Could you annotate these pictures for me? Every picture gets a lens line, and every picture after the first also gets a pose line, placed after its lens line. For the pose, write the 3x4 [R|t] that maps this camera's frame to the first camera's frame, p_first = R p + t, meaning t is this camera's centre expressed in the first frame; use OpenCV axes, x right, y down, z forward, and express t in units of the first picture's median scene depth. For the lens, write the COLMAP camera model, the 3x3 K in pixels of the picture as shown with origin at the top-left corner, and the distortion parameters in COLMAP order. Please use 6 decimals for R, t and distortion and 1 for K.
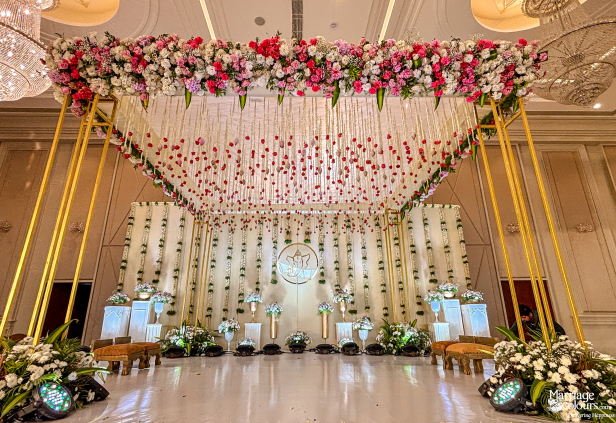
lens RADIAL K [[322.3, 0, 307.0], [0, 322.3, 210.0], [0, 0, 1]] dist [0.044943, -0.061224]
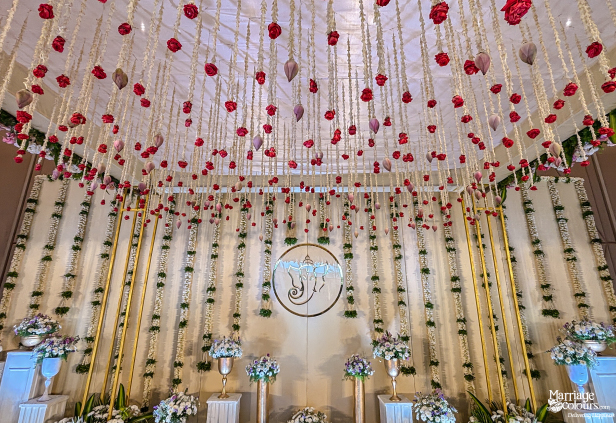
lens RADIAL K [[321.6, 0, 306.3], [0, 321.6, 194.8], [0, 0, 1]] dist [0.005085, -0.001295]
pose [[0.999348, -0.003060, -0.035987, -0.011146], [0.003252, 0.999981, 0.005295, 0.014488], [0.035971, -0.005409, 0.999338, 0.530265]]
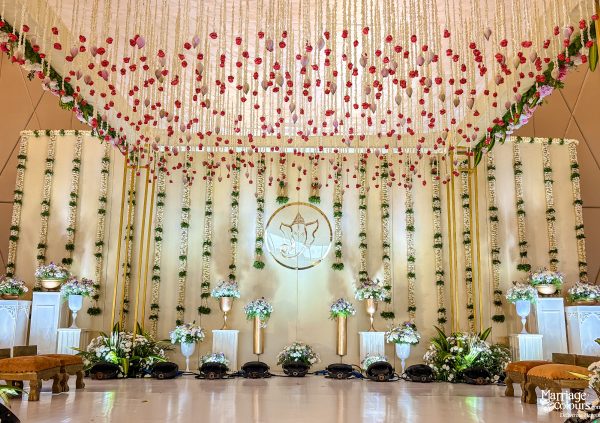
lens RADIAL K [[573.3, 0, 301.4], [0, 573.3, 213.1], [0, 0, 1]] dist [0.054003, -0.189171]
pose [[0.999516, 0.011671, -0.028837, 0.009624], [-0.007858, 0.991619, 0.128958, -0.017627], [0.030100, -0.128669, 0.991231, -0.065528]]
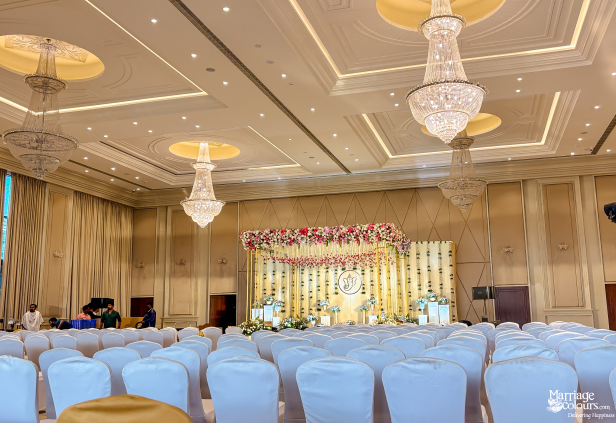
lens RADIAL K [[575.0, 0, 327.4], [0, 575.0, 212.0], [0, 0, 1]] dist [0.087879, -0.004904]
pose [[0.958169, -0.060386, -0.279760, 0.896658], [0.099962, 0.986538, 0.129424, -0.740732], [0.268178, -0.151975, 0.951306, -2.279115]]
